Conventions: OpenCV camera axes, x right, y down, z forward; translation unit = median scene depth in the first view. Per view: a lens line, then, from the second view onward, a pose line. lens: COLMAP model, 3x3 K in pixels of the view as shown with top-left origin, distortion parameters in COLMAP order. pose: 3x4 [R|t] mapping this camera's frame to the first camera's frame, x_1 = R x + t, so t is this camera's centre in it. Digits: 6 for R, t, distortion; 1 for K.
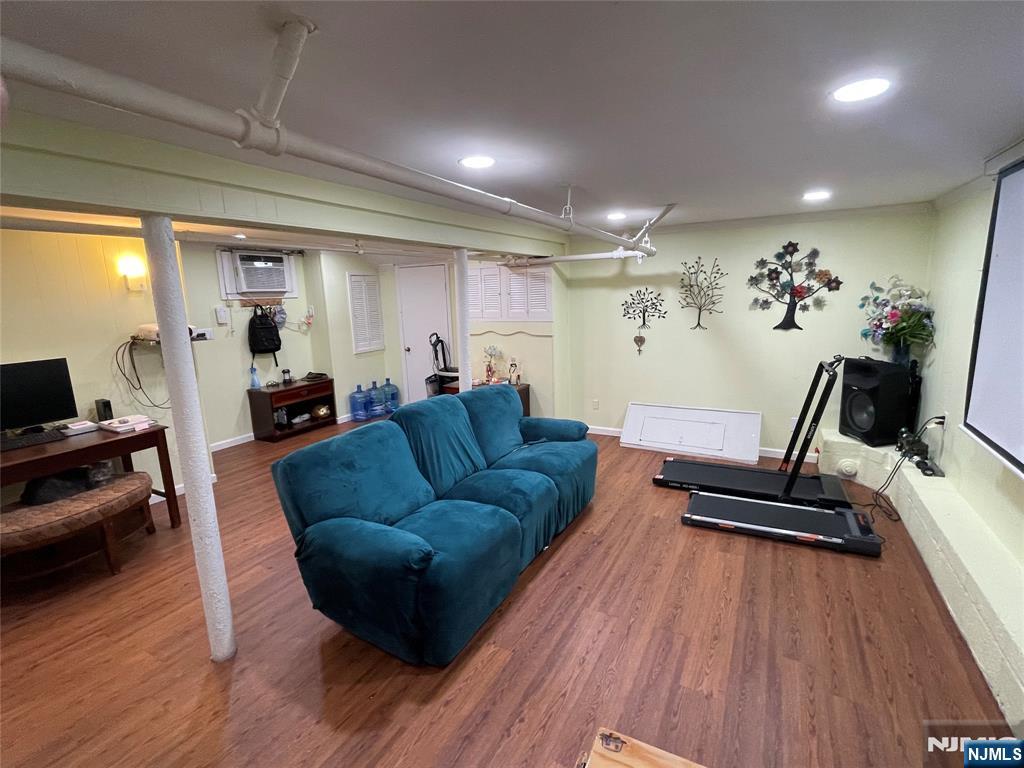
lens RADIAL K [[481.8, 0, 513.0], [0, 481.8, 384.7], [0, 0, 1]] dist [-0.000644, -0.000348]
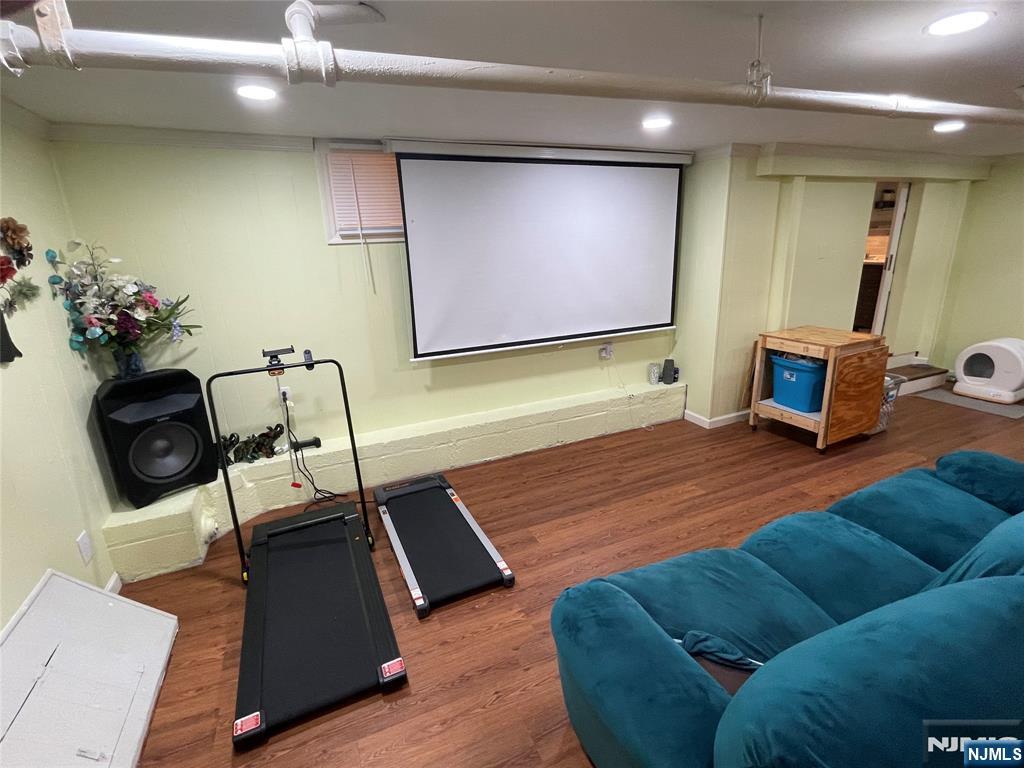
lens RADIAL K [[481.8, 0, 510.3], [0, 481.8, 385.3], [0, 0, 1]] dist [-0.000644, -0.000348]
pose [[-0.792841, -0.116313, 0.598226, -0.029728], [0.168863, 0.901255, 0.399029, -0.308312], [-0.585567, 0.417385, -0.694911, 1.711234]]
